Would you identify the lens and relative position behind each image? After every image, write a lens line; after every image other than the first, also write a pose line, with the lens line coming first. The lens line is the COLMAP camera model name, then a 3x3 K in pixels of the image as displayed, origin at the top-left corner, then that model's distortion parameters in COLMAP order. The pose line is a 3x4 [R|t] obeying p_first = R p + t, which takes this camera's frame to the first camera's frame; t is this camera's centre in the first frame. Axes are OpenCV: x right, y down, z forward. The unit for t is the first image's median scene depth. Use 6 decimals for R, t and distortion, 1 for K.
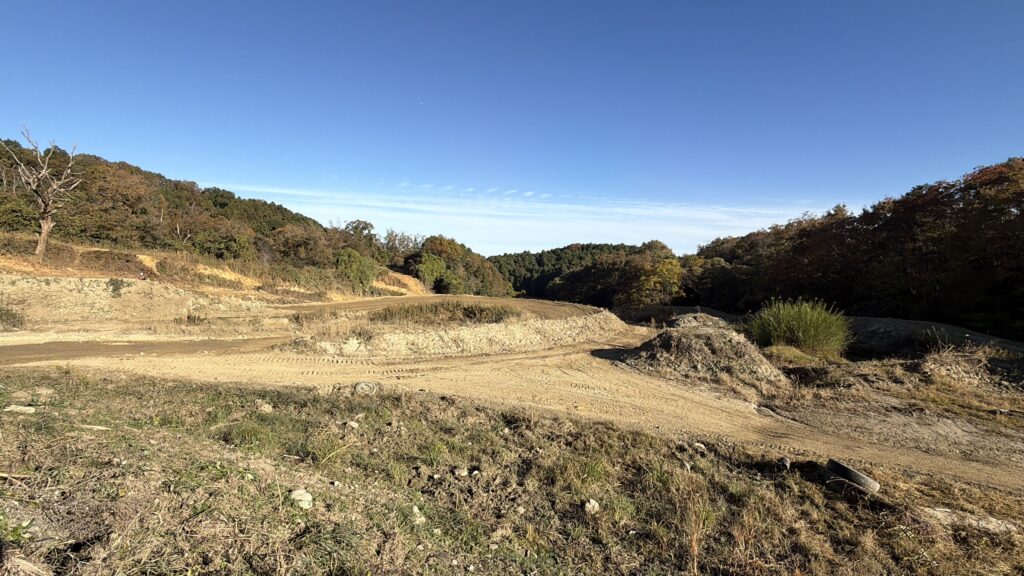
lens RADIAL K [[482.8, 0, 512.0], [0, 482.8, 288.0], [0, 0, 1]] dist [-0.002070, -0.000262]
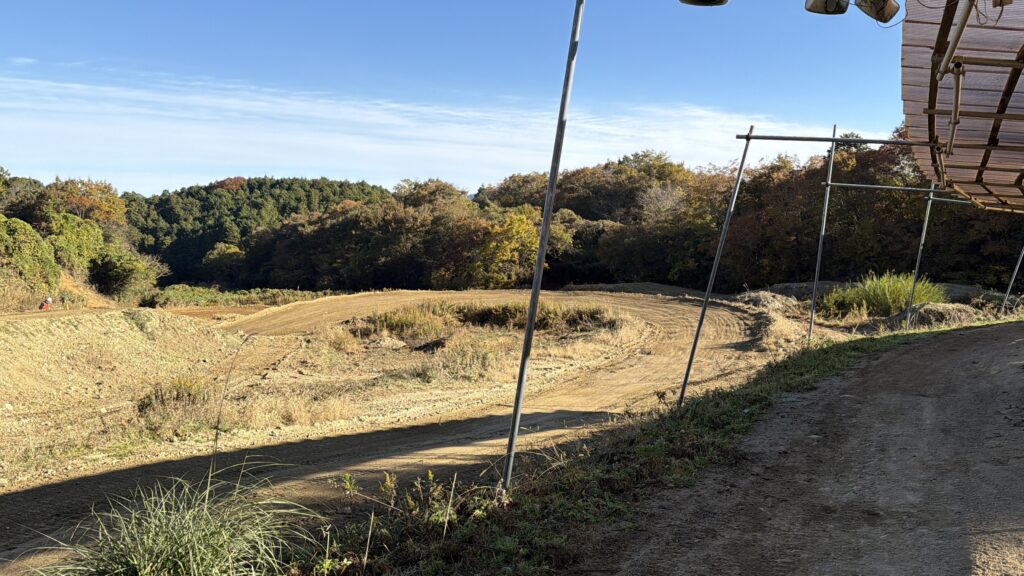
lens RADIAL K [[880.9, 0, 512.0], [0, 880.9, 288.0], [0, 0, 1]] dist [0.175159, -0.339407]
pose [[0.855937, -0.075579, 0.511527, -0.133503], [0.052660, 0.996858, 0.059172, -0.012162], [-0.514392, -0.023710, 0.857227, -0.032887]]
